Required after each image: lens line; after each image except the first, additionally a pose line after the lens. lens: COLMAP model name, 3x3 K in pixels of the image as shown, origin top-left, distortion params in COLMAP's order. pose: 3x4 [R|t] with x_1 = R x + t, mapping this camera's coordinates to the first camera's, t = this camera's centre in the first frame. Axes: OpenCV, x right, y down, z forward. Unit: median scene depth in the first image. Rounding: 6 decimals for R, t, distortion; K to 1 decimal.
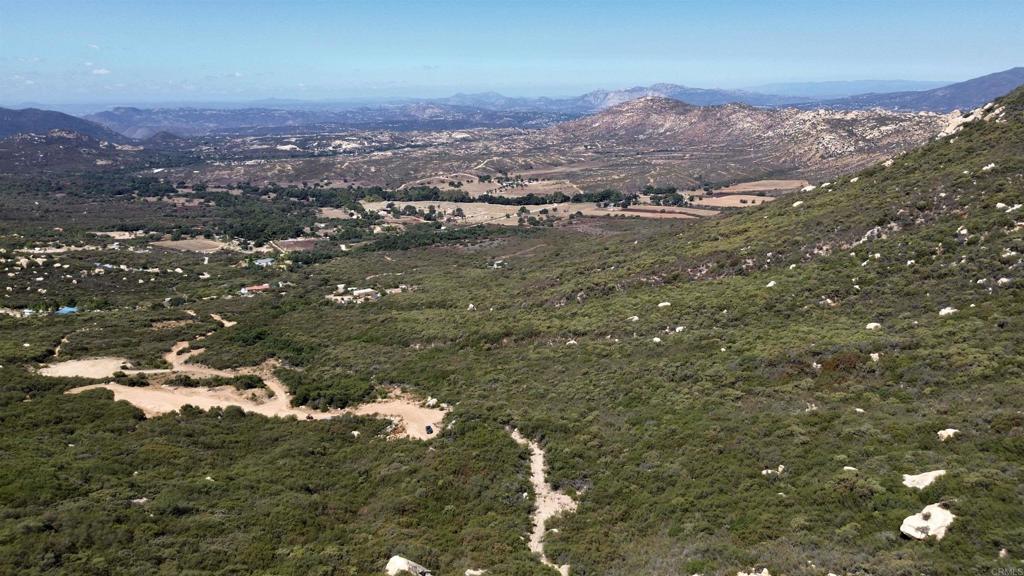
lens RADIAL K [[723.6, 0, 512.0], [0, 723.6, 288.0], [0, 0, 1]] dist [0.062487, -0.073895]
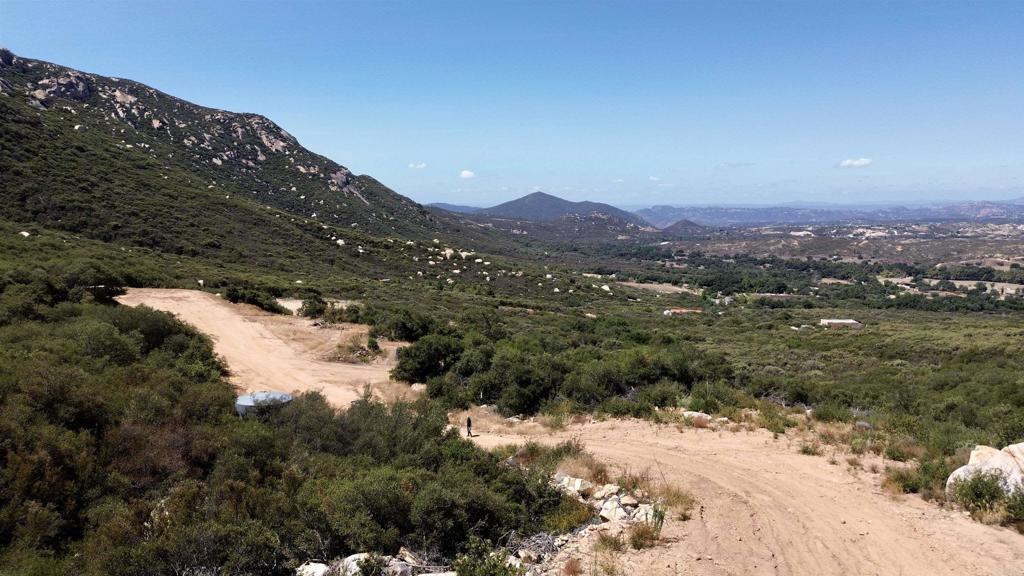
lens RADIAL K [[717.7, 0, 512.0], [0, 717.7, 288.0], [0, 0, 1]] dist [0.068967, -0.073258]
pose [[0.775378, 0.081129, -0.626265, -0.041919], [-0.166160, 0.982979, -0.078383, 0.061669], [0.609246, 0.164837, 0.775660, 0.350613]]
